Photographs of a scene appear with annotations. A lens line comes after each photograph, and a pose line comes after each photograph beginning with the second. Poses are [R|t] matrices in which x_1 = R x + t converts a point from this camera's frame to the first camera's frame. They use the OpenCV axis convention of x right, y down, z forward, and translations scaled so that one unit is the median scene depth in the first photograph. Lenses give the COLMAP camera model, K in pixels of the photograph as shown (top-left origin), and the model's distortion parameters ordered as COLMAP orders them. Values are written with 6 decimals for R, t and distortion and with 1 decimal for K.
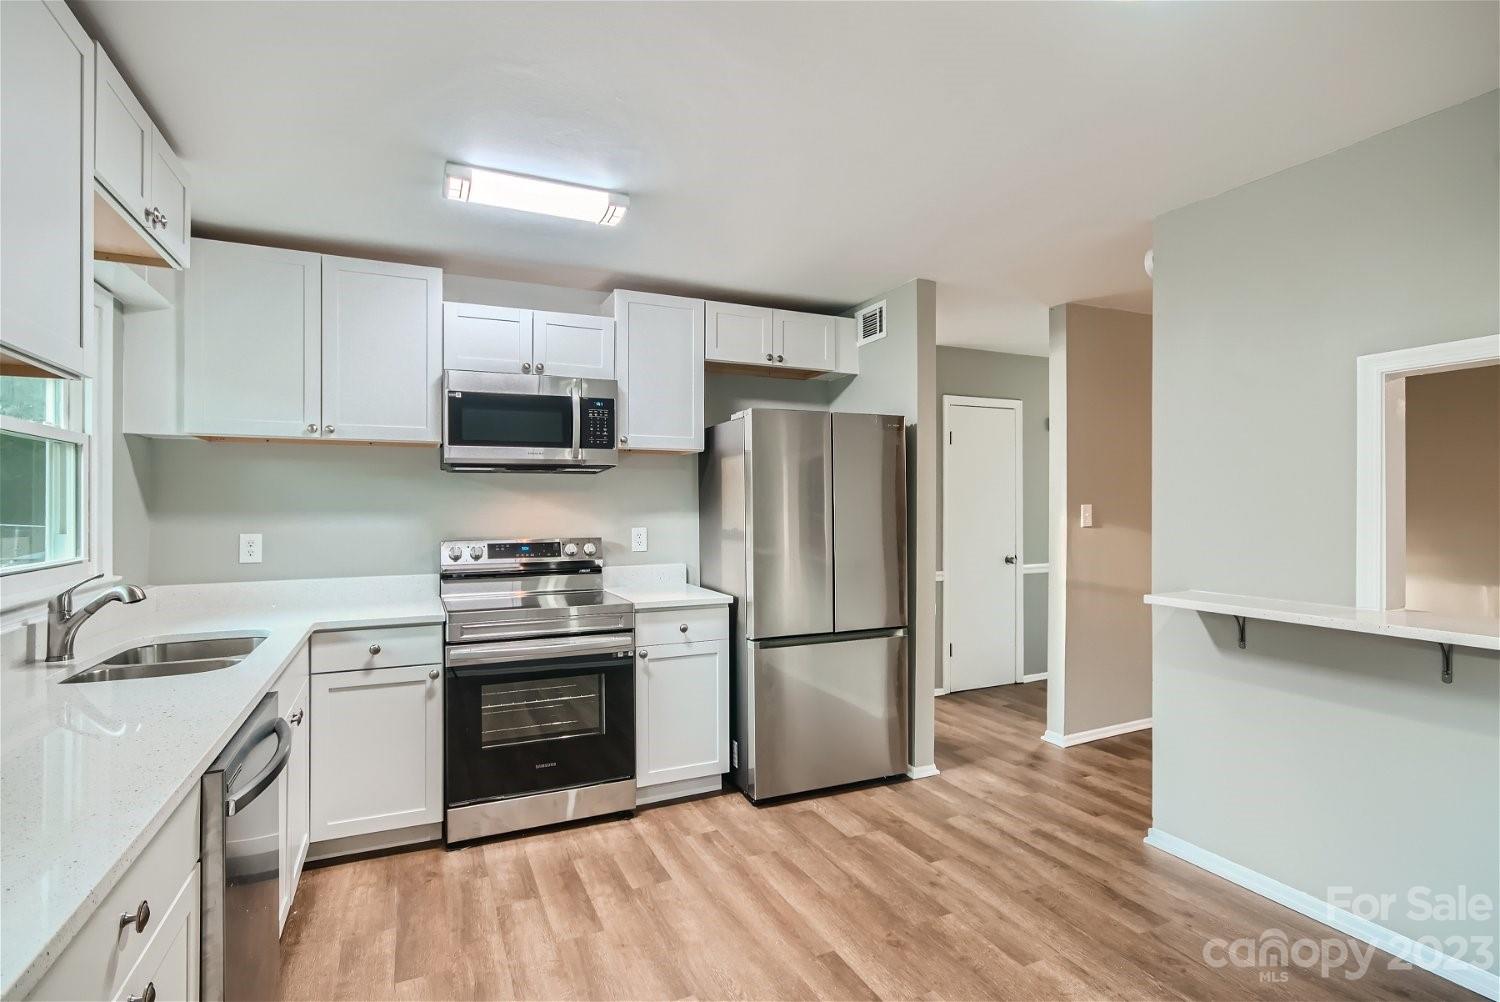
lens RADIAL K [[741.3, 0, 742.4], [0, 741.3, 500.7], [0, 0, 1]] dist [-0.007559, 0.011114]
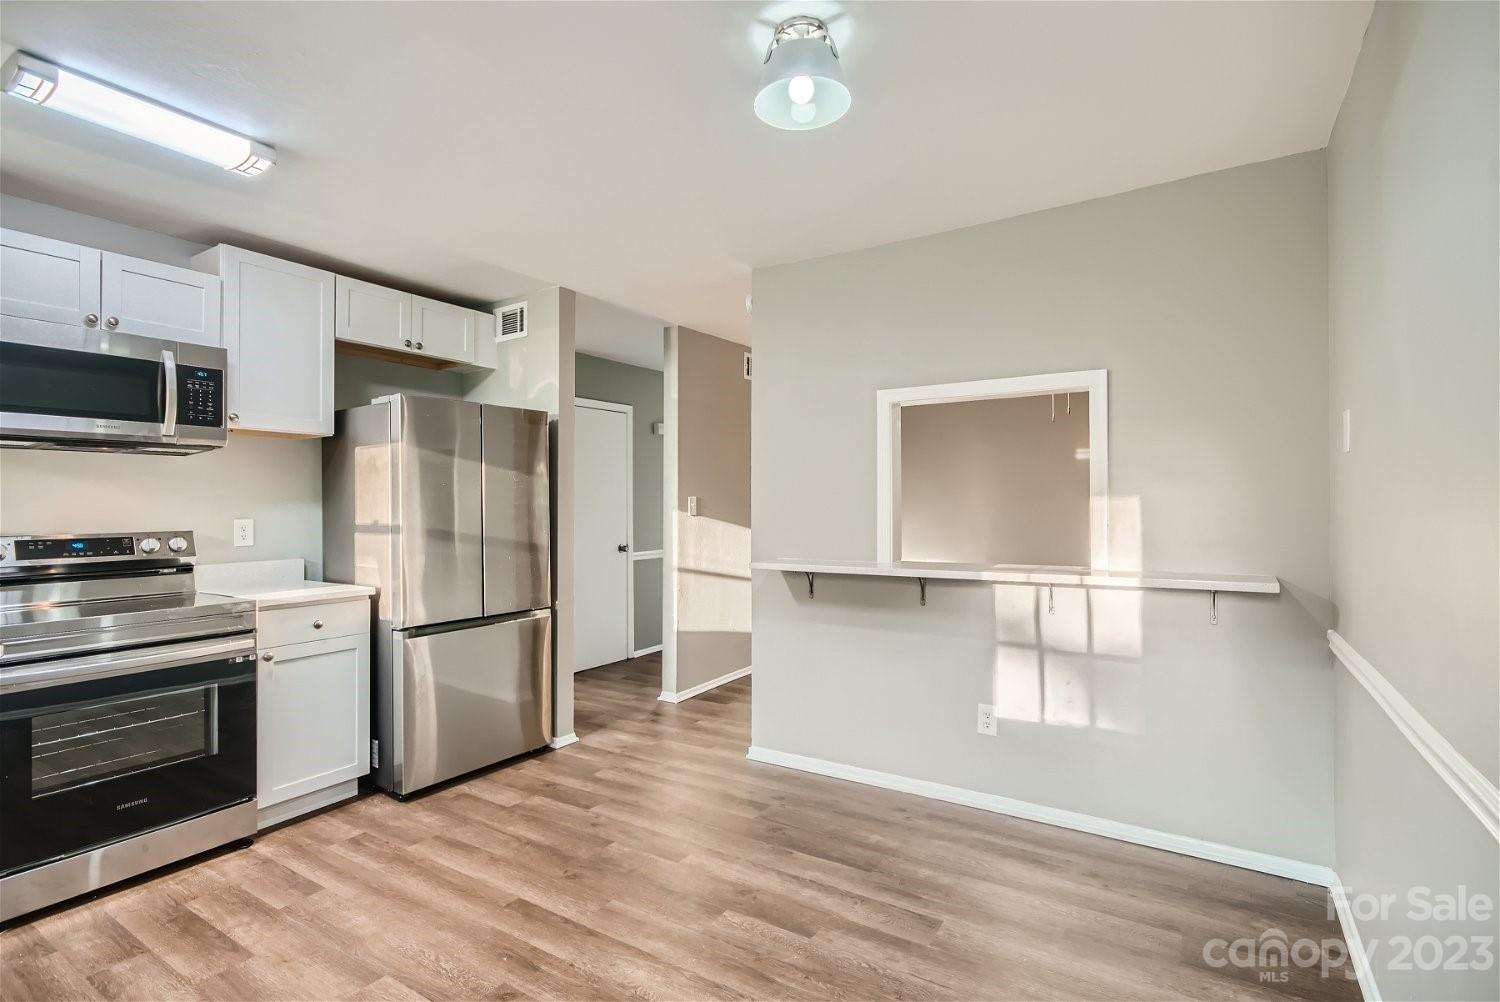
lens RADIAL K [[741.3, 0, 760.1], [0, 741.3, 493.6], [0, 0, 1]] dist [-0.007559, 0.011114]
pose [[0.835809, 0.005806, 0.548989, -0.130134], [0.003255, 0.999874, -0.015531, 0.025429], [-0.549010, 0.014768, 0.835685, -0.077486]]
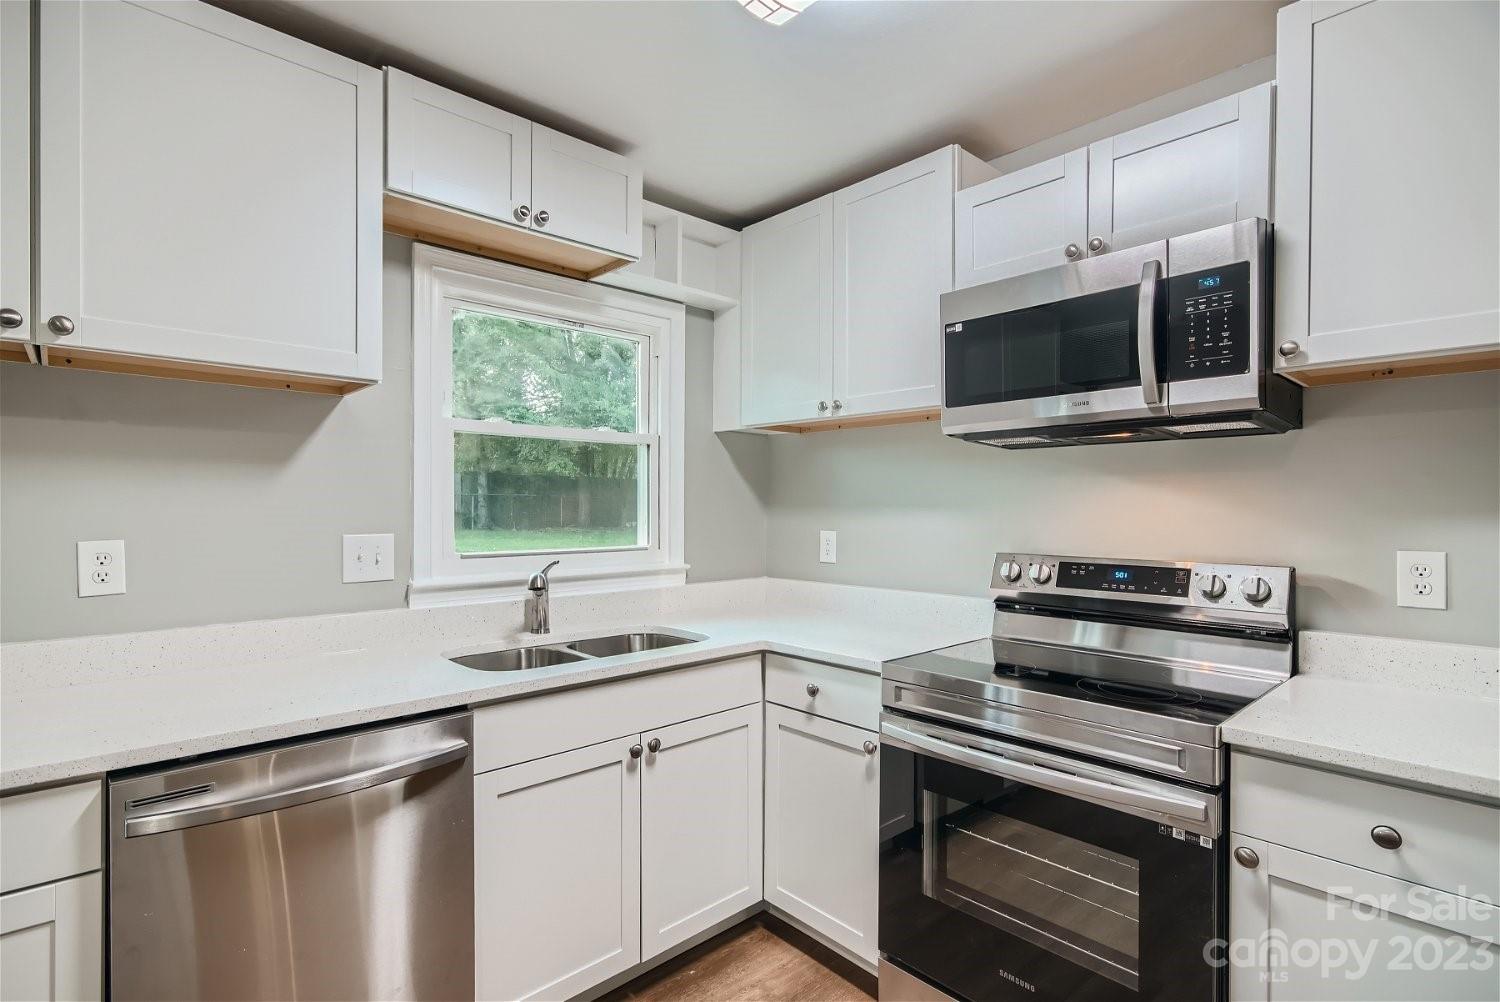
lens RADIAL K [[741.3, 0, 762.7], [0, 741.3, 511.3], [0, 0, 1]] dist [-0.007559, 0.011114]
pose [[0.311434, 0.013162, -0.950177, 0.174077], [0.004054, 0.999877, 0.015180, 0.006529], [0.950259, -0.008579, 0.311342, 0.618935]]
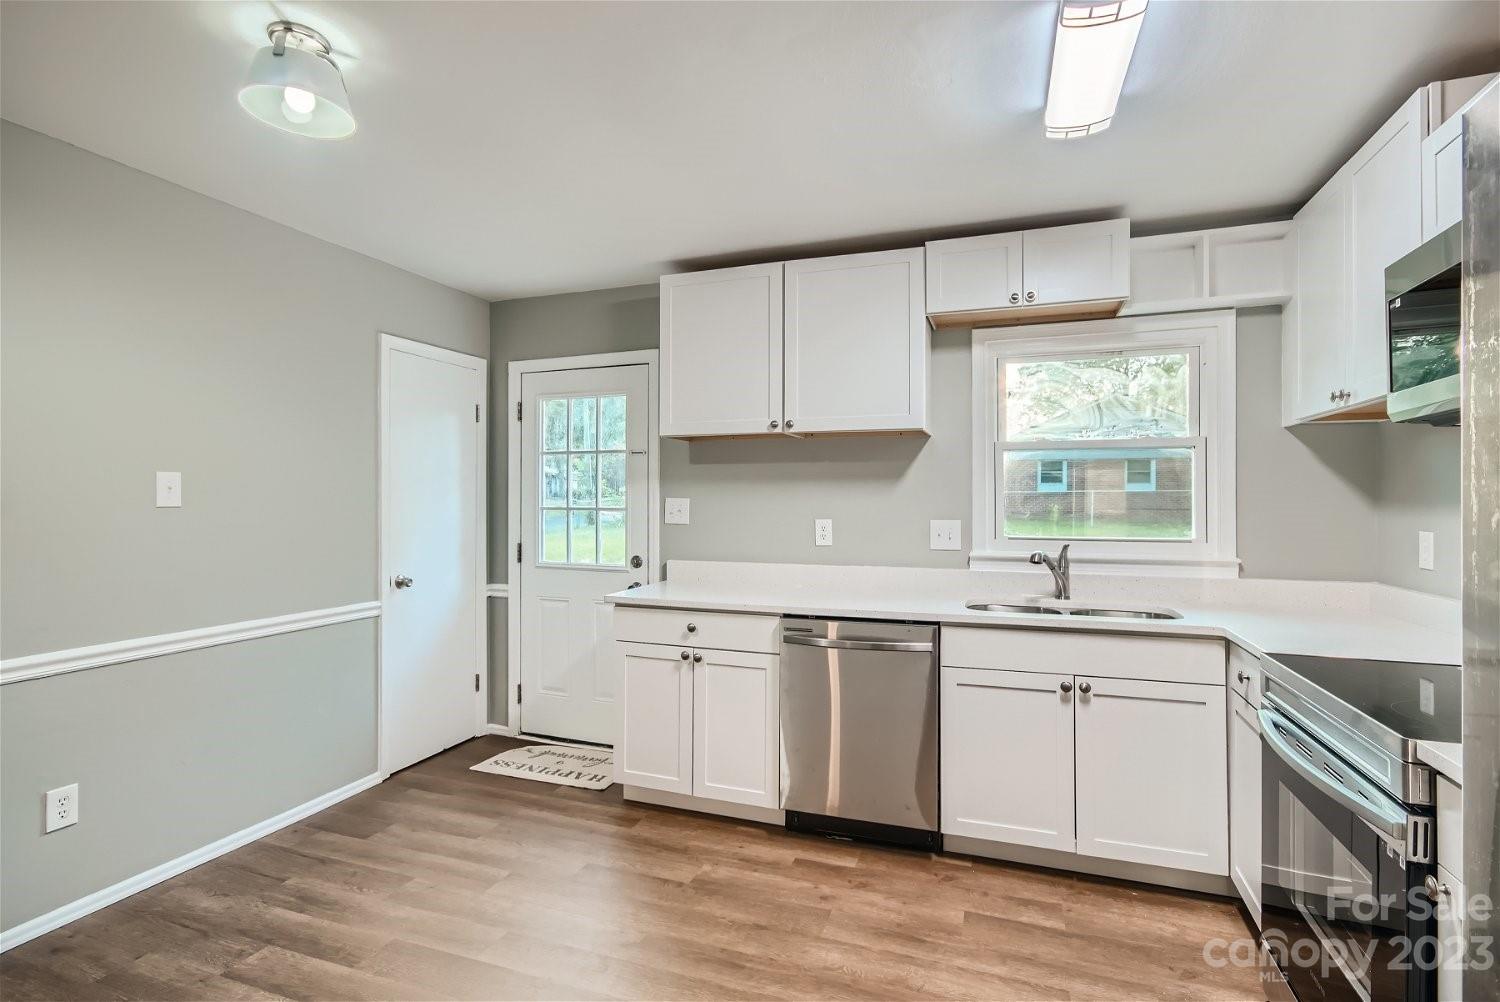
lens RADIAL K [[741.3, 0, 750.2], [0, 741.3, 494.0], [0, 0, 1]] dist [-0.007559, 0.011114]
pose [[-0.700731, -0.003556, -0.713417, 0.386192], [0.008952, 0.999865, -0.013777, 0.010248], [0.713369, -0.016040, -0.700605, 1.036790]]
